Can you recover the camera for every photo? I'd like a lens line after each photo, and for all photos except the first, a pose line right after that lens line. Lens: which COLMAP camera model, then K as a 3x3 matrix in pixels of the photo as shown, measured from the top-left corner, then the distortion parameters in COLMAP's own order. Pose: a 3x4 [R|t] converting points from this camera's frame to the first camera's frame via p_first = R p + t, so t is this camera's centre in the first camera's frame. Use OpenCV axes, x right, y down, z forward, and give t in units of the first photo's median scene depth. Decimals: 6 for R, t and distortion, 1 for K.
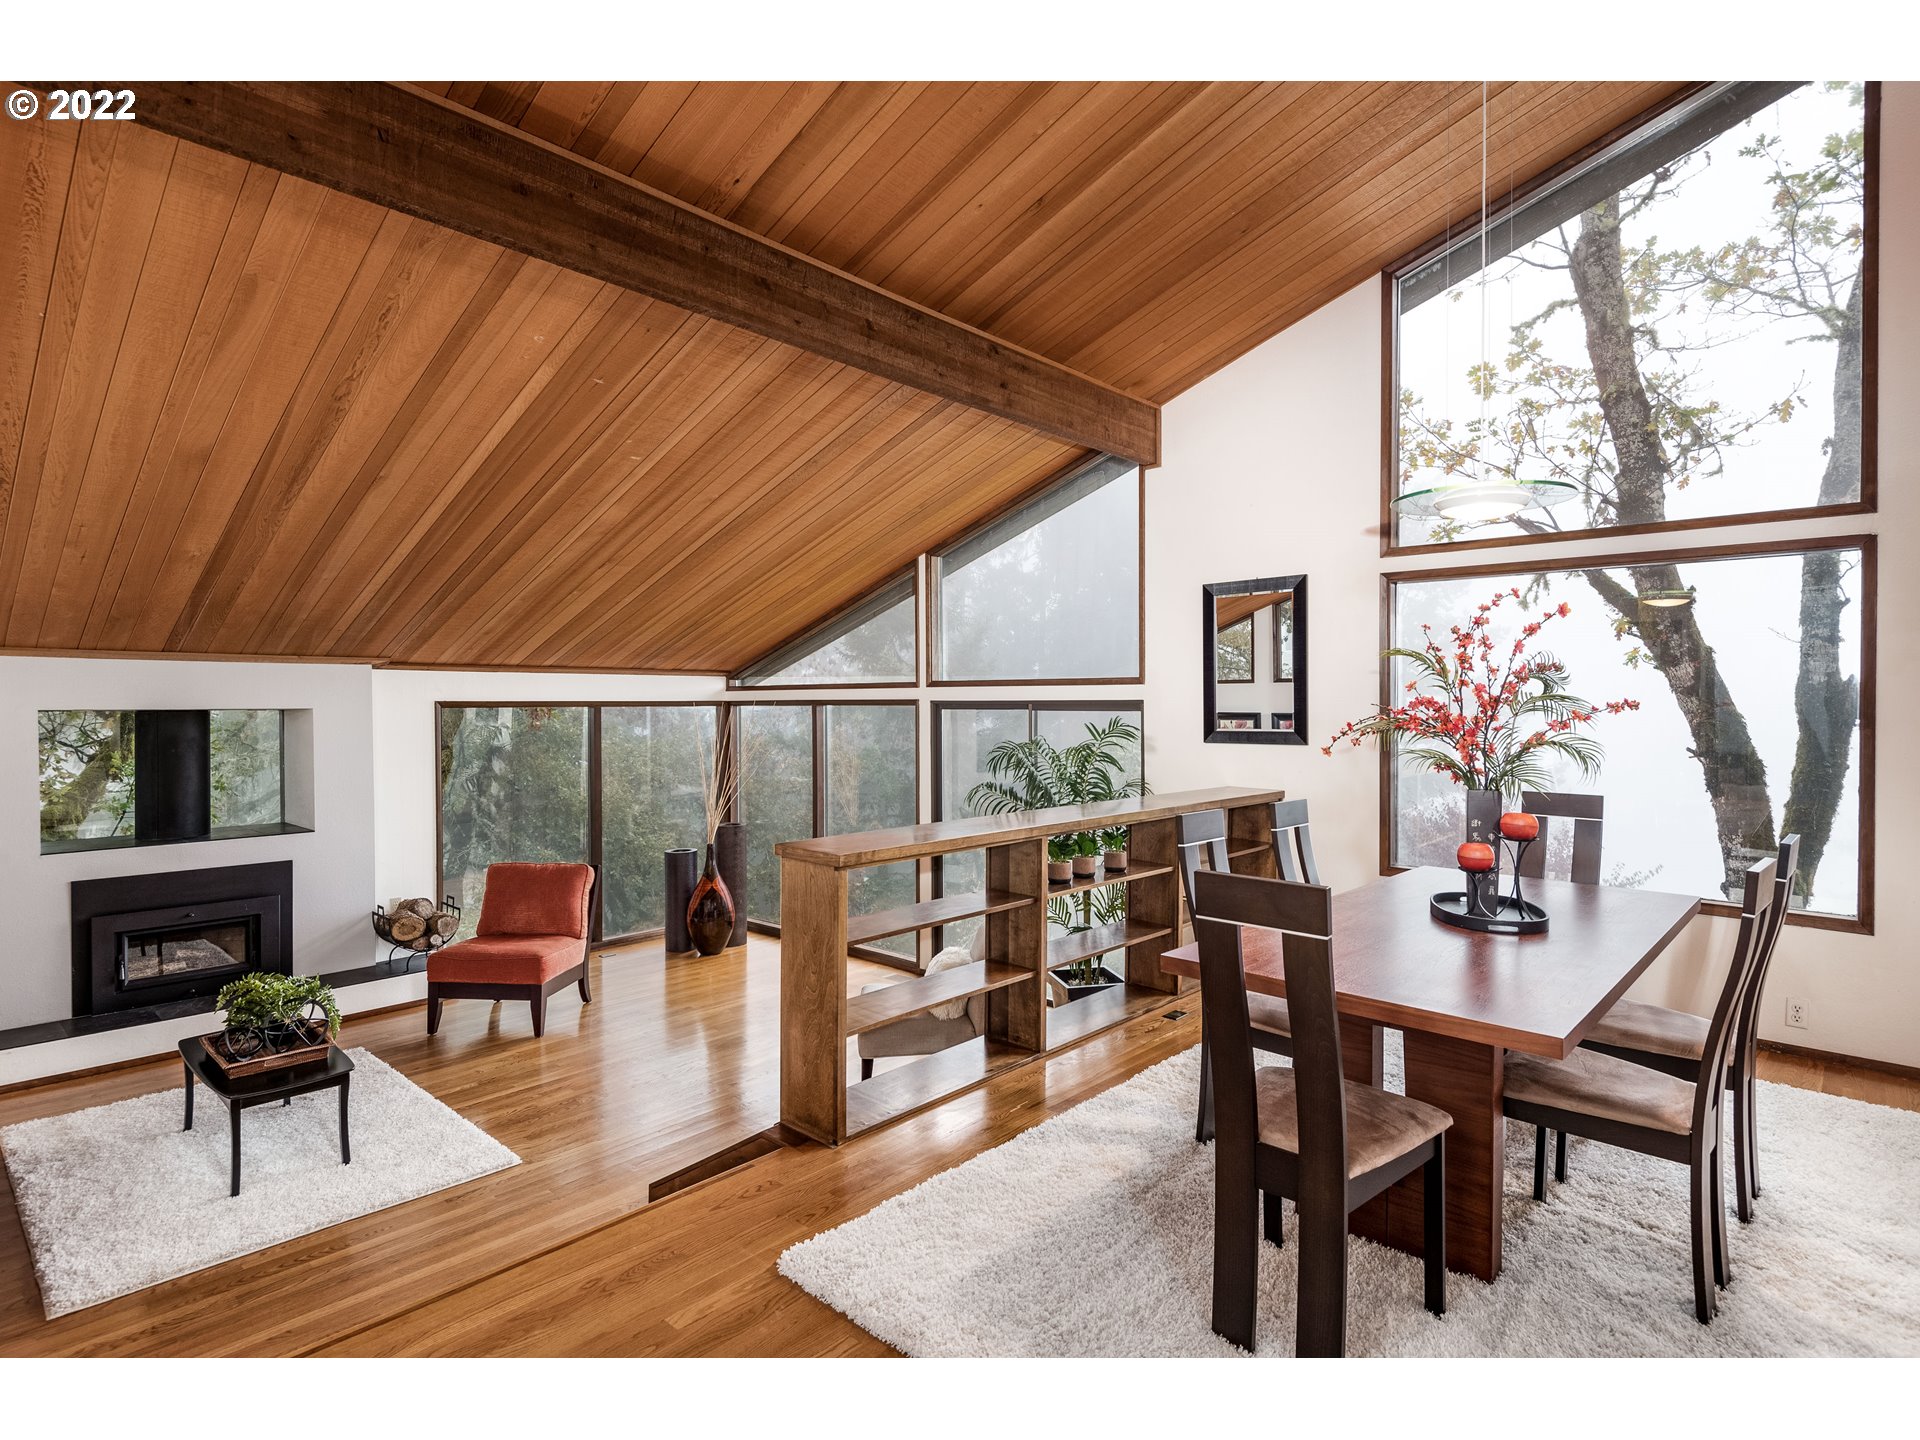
lens RADIAL K [[951.6, 0, 948.1], [0, 951.6, 714.8], [0, 0, 1]] dist [-0.003043, -0.008380]
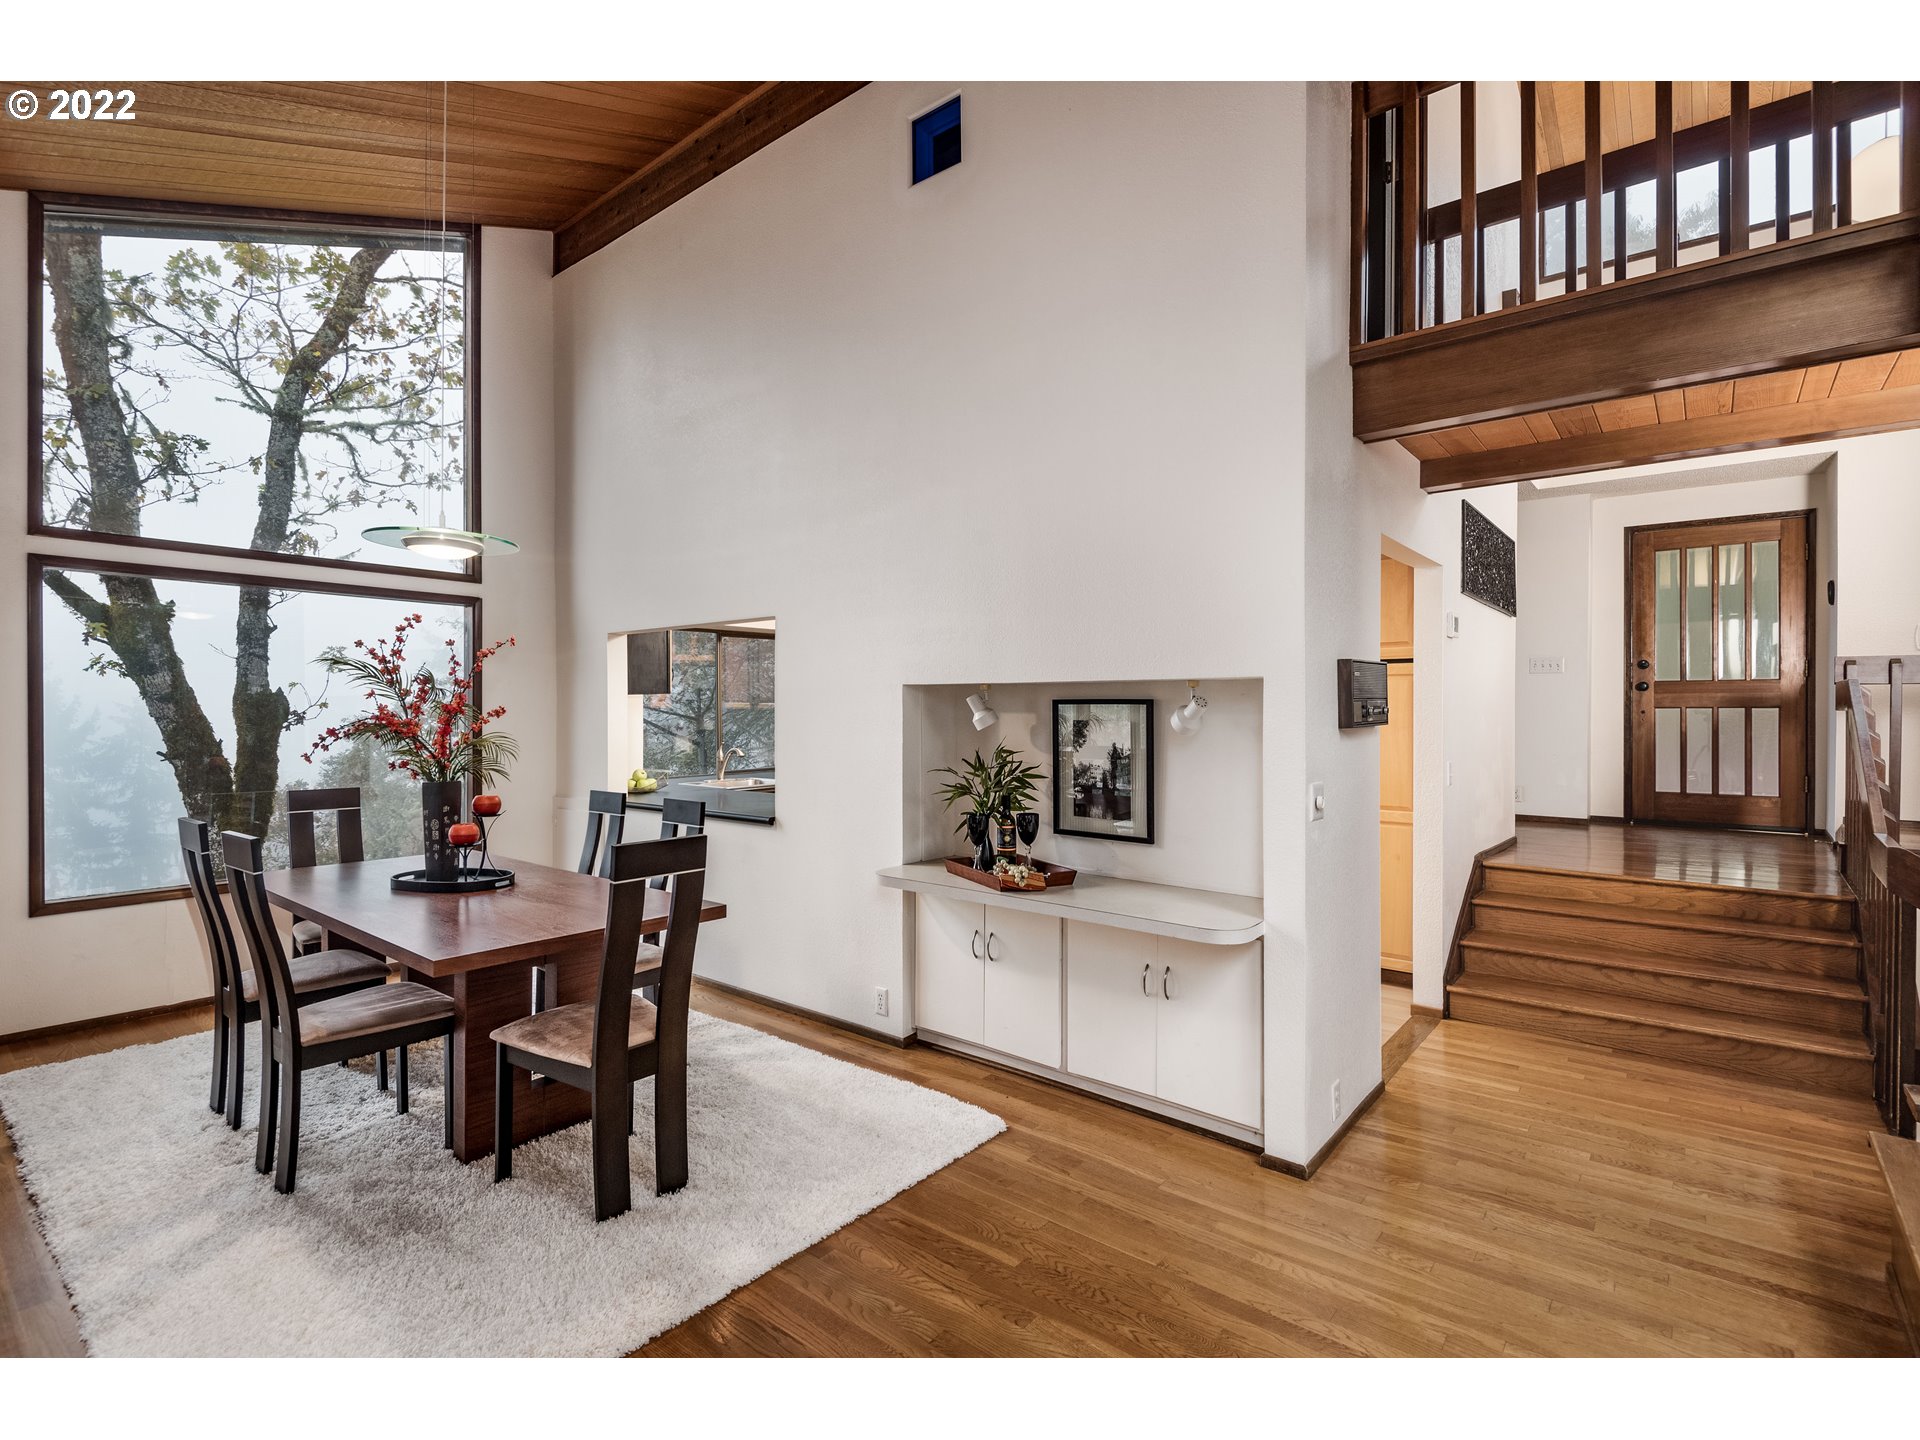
lens RADIAL K [[900.1, 0, 952.0], [0, 900.1, 715.3], [0, 0, 1]] dist [-0.021283, -0.000525]
pose [[-0.065469, -0.004277, 0.997845, -0.291598], [0.010991, 0.999927, 0.005007, -0.002082], [-0.997794, 0.011295, -0.065417, 0.198489]]
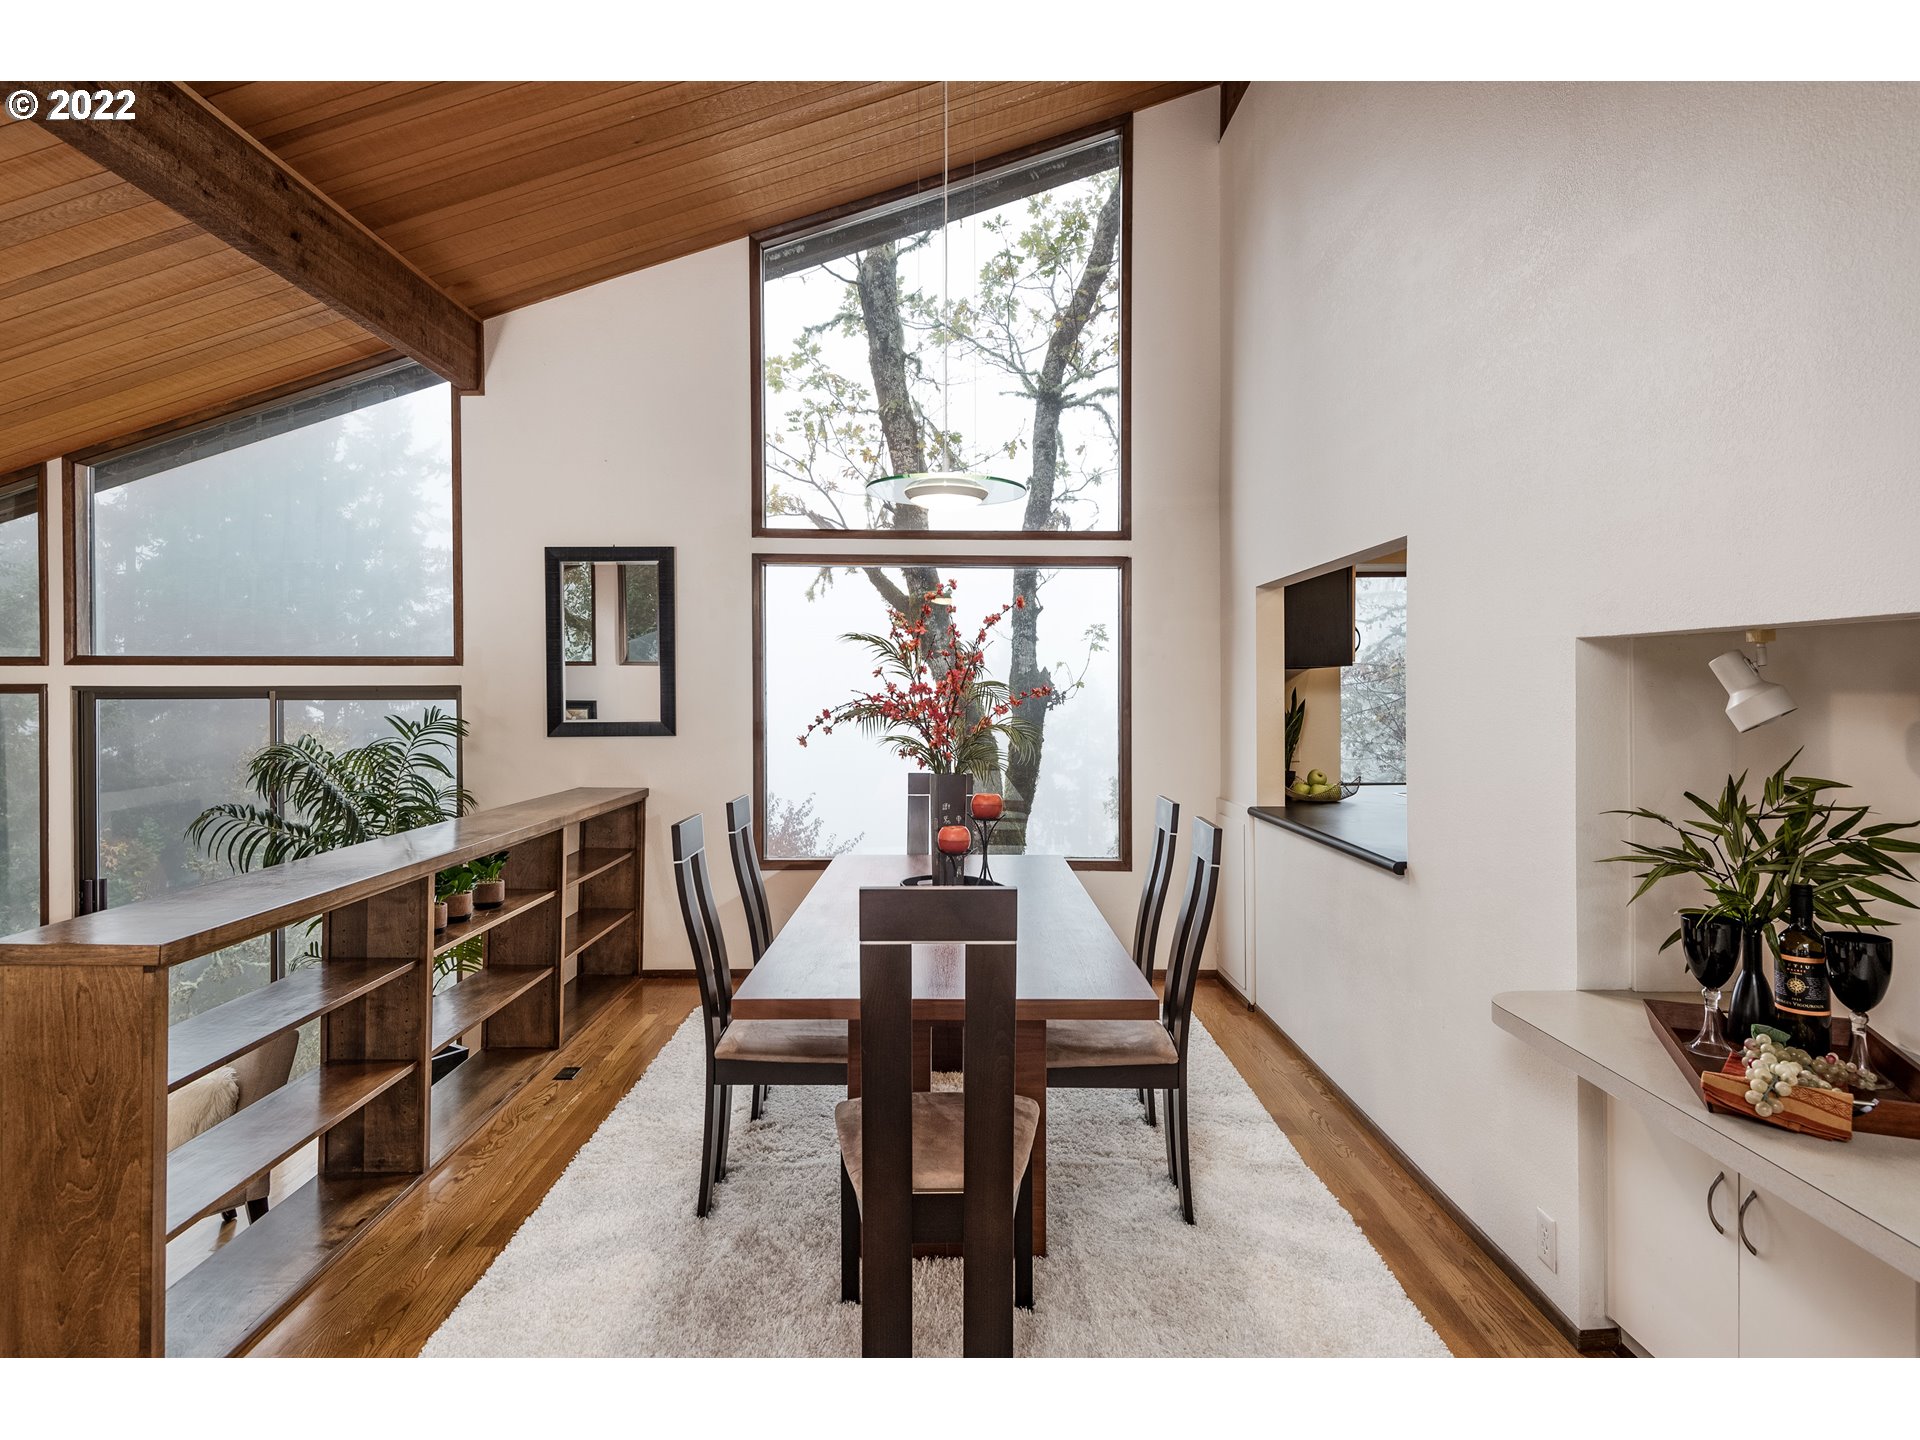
lens RADIAL K [[1040.8, 0, 953.9], [0, 1040.8, 691.5], [0, 0, 1]] dist [0.011747, -0.011641]
pose [[0.719940, -0.000710, 0.694036, -0.098960], [0.008245, 0.999938, -0.007530, -0.000725], [-0.693987, 0.011144, 0.719901, 0.087735]]
